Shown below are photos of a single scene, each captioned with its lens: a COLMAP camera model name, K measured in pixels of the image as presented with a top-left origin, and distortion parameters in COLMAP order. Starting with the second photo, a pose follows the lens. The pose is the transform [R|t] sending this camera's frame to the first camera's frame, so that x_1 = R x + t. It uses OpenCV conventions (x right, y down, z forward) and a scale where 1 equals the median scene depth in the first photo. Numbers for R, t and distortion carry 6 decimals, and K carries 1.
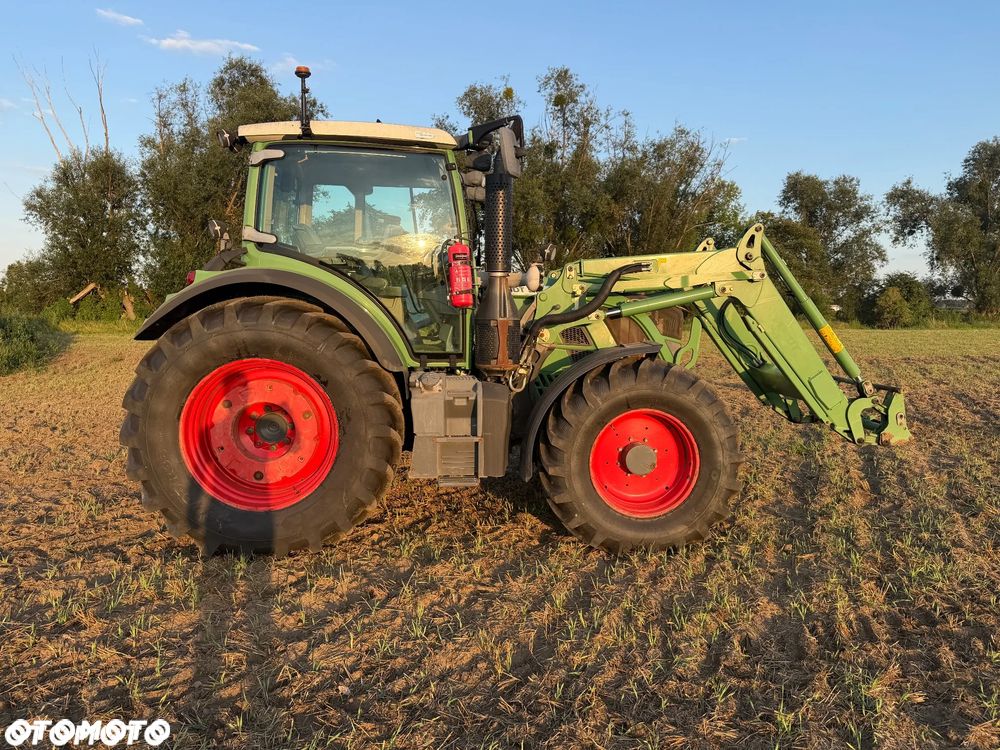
lens RADIAL K [[709.9, 0, 504.9], [0, 709.9, 386.0], [0, 0, 1]] dist [0.033899, -0.033411]
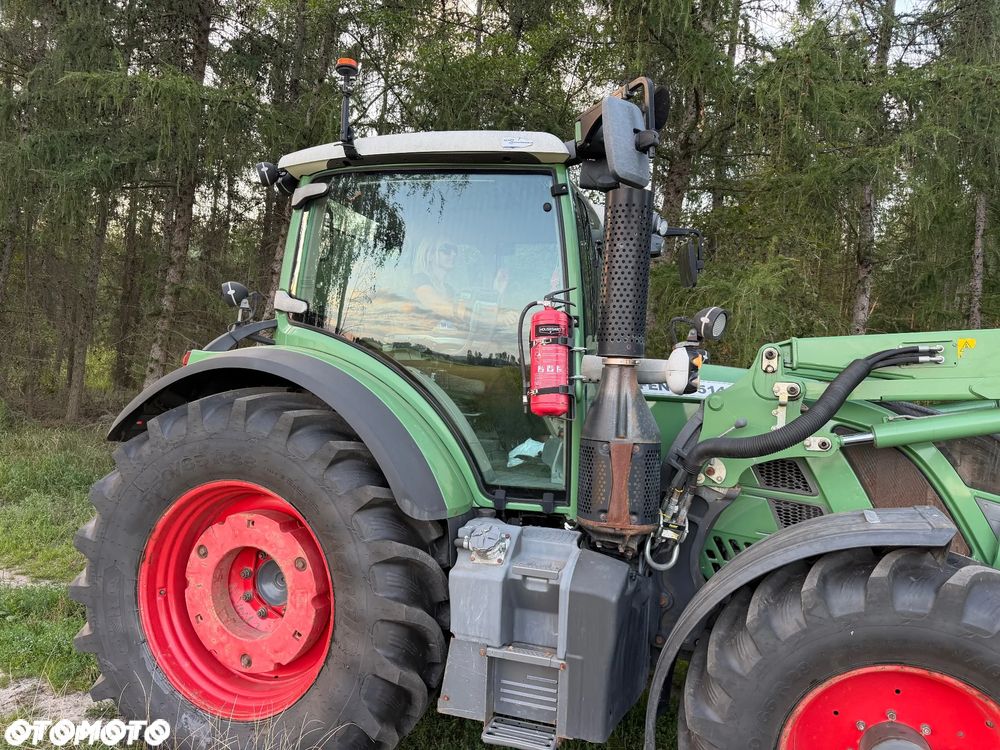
lens RADIAL K [[709.9, 0, 497.4], [0, 709.9, 383.4], [0, 0, 1]] dist [0.033899, -0.033411]
pose [[0.922318, 0.028811, -0.385357, 0.113478], [-0.079917, 0.989880, -0.117265, -0.062191], [0.378078, 0.138952, 0.915286, 0.422653]]
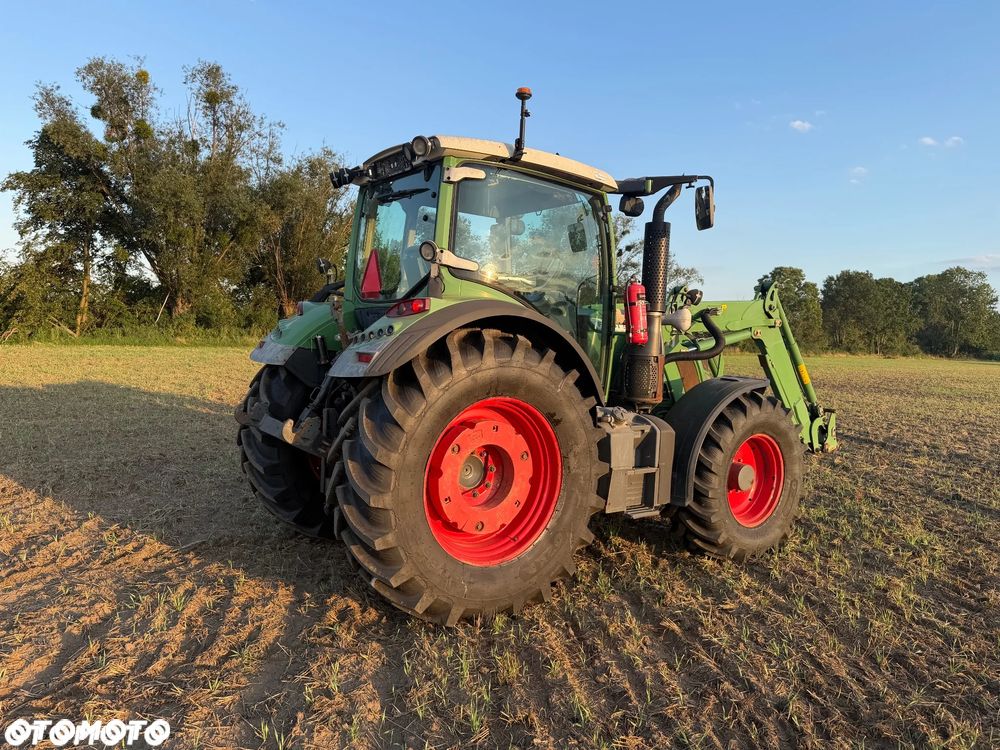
lens RADIAL K [[707.1, 0, 495.8], [0, 707.1, 379.8], [0, 0, 1]] dist [0.050680, -0.066834]
pose [[0.849380, -0.002960, 0.527774, -0.737017], [0.018230, 0.999552, -0.023732, -0.035085], [-0.527467, 0.029778, 0.849053, 0.205457]]
